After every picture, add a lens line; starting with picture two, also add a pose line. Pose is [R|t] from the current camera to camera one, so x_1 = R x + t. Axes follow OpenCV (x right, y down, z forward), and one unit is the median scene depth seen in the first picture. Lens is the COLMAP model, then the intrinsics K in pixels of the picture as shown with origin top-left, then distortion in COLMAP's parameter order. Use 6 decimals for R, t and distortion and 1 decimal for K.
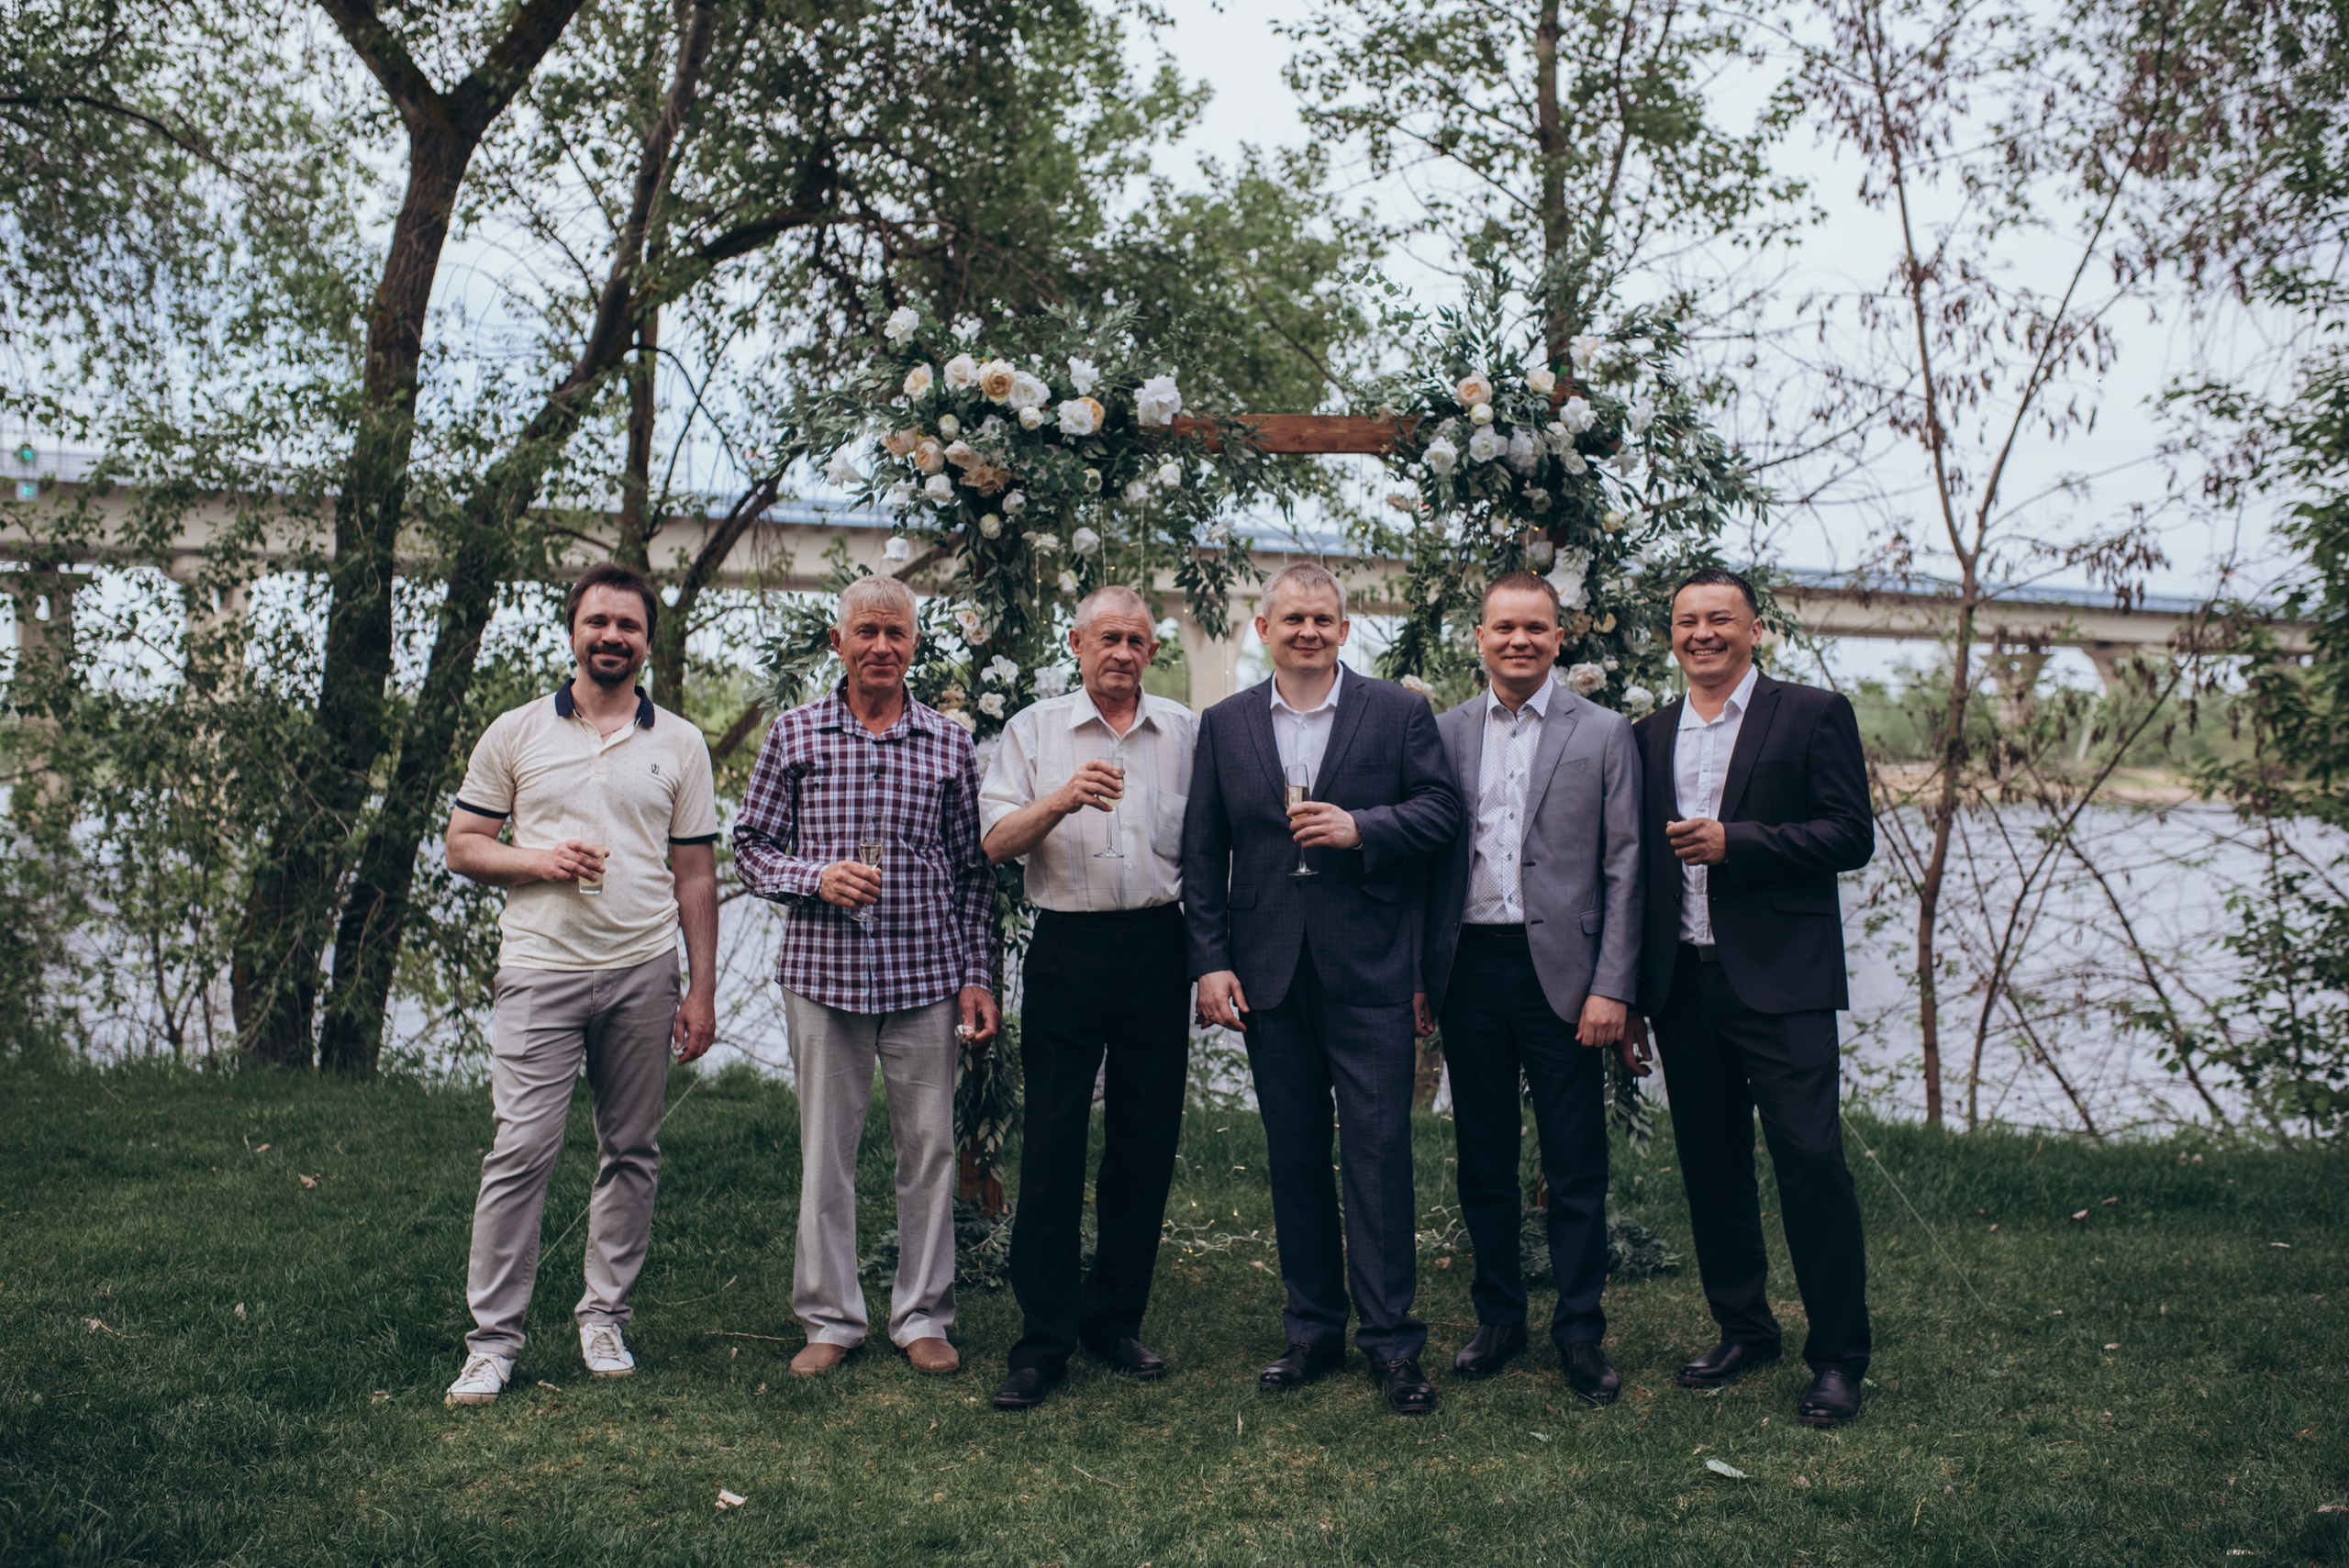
lens RADIAL K [[2254.7, 0, 1174.5], [0, 2254.7, 784.0], [0, 0, 1]] dist [-0.051188, -0.012018]
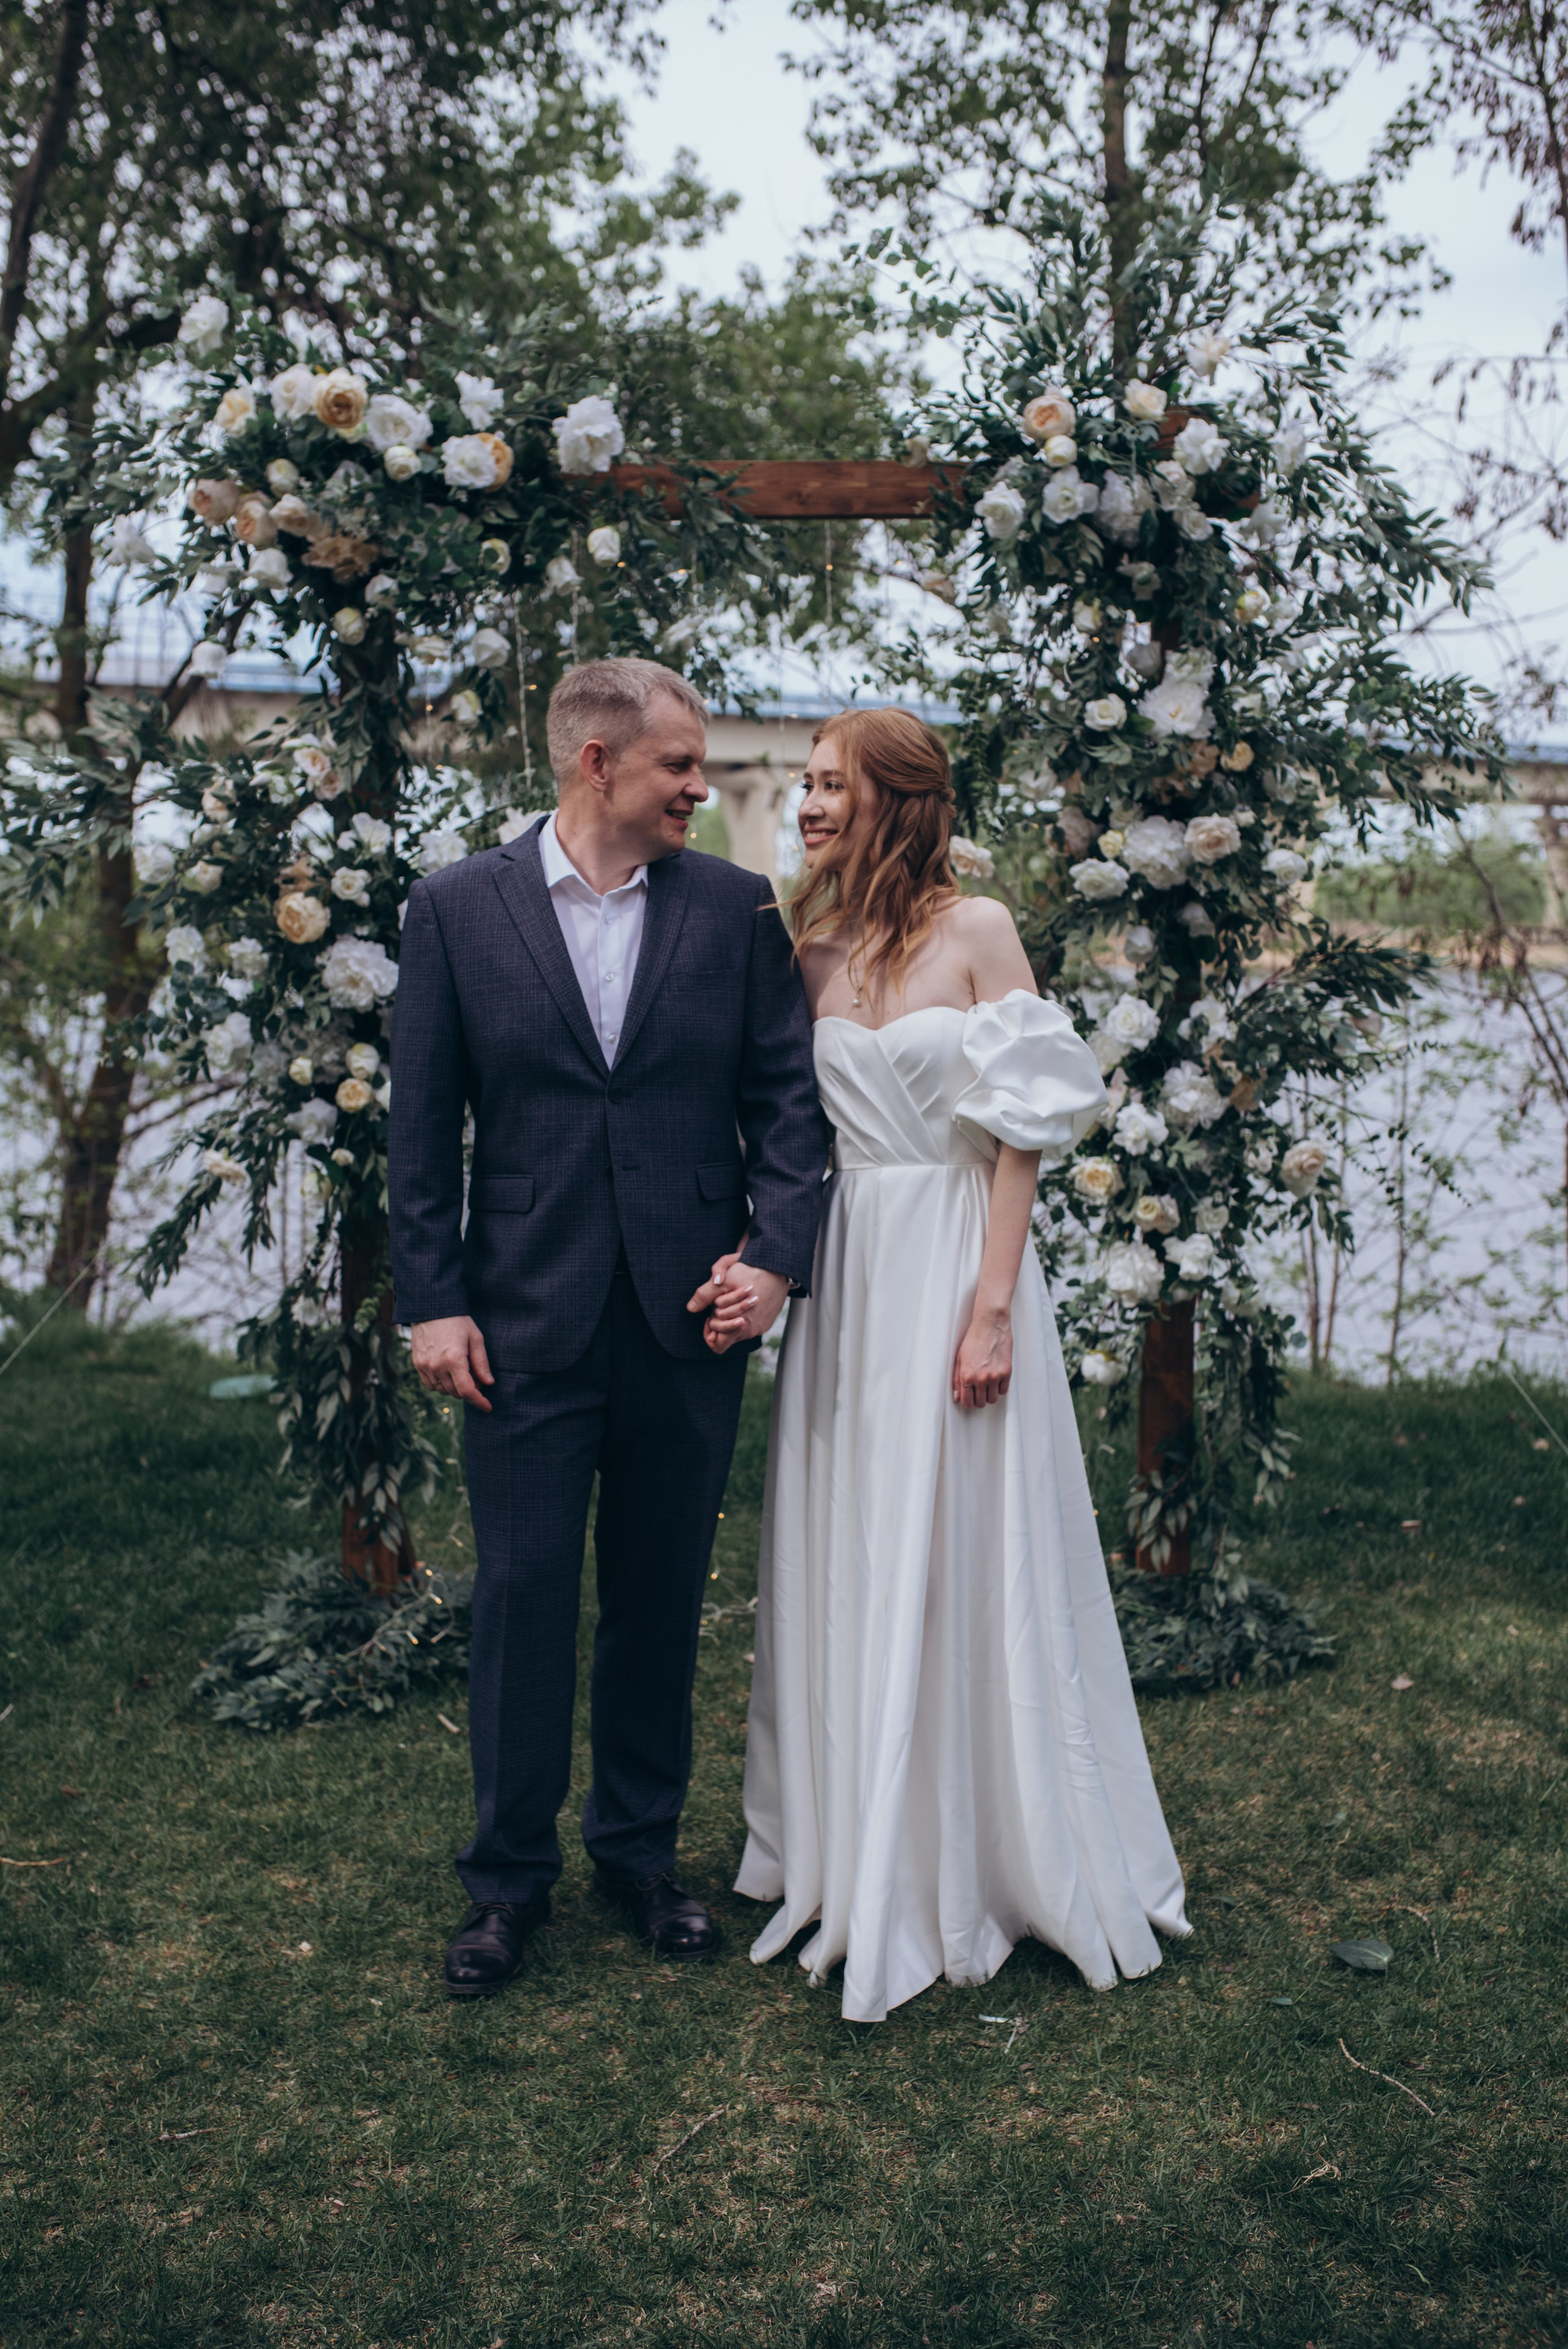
lens RADIAL K [[2254.8, 0, 784.0], [0, 2254.8, 1174.5], [0, 0, 1]] dist [-0.051188, -0.012018]
pose [[0.999517, -0.014902, 0.027271, 0.030080], [0.012150, 0.995071, 0.098420, -0.013132], [-0.028603, -0.098041, 0.994771, 0.296995]]
